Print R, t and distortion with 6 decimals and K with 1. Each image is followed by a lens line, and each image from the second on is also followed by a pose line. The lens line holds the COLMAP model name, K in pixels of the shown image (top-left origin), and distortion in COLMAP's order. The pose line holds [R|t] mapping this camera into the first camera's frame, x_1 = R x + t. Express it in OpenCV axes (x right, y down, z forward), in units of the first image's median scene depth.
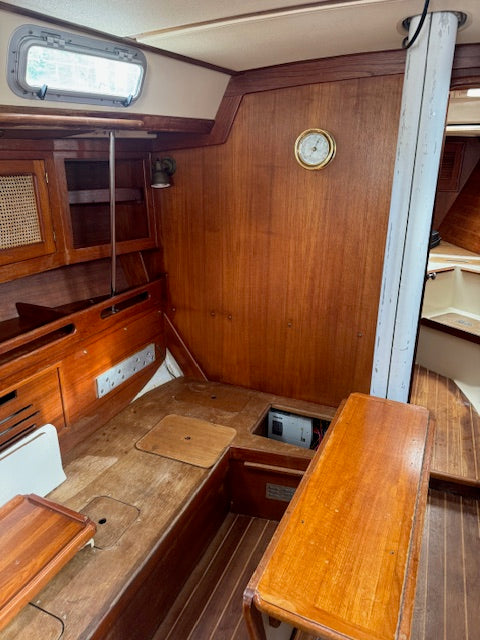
lens RADIAL K [[454.6, 0, 240.6], [0, 454.6, 319.5], [0, 0, 1]] dist [0.024461, -0.019649]
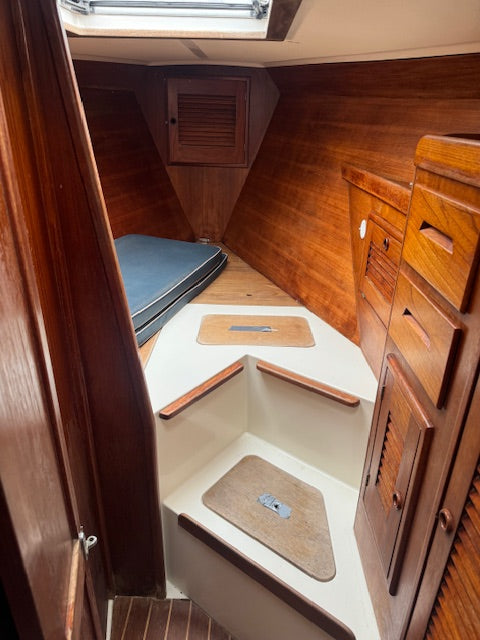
lens RADIAL K [[454.6, 0, 244.6], [0, 454.6, 316.6], [0, 0, 1]] dist [0.024461, -0.019649]
pose [[0.925473, -0.134843, 0.354003, 0.329557], [0.102550, 0.988788, 0.108543, -0.213154], [-0.364670, -0.064150, 0.928924, 0.614115]]
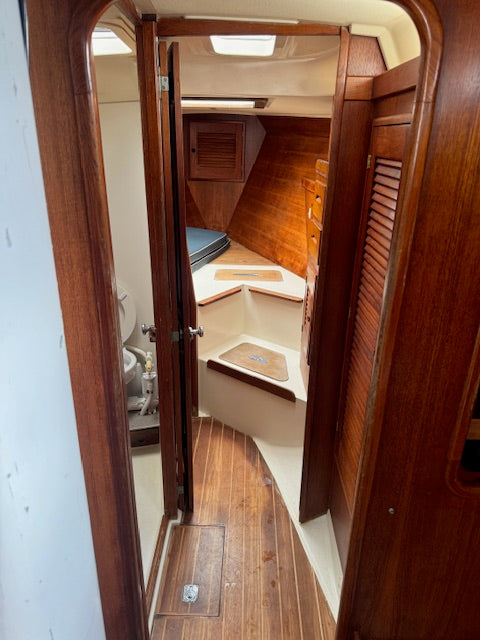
lens RADIAL K [[454.6, 0, 235.0], [0, 454.6, 325.4], [0, 0, 1]] dist [0.024461, -0.019649]
pose [[0.930437, -0.124881, 0.344516, 0.184331], [0.103520, 0.991421, 0.079795, -0.115726], [-0.351525, -0.038580, 0.935383, 0.276890]]
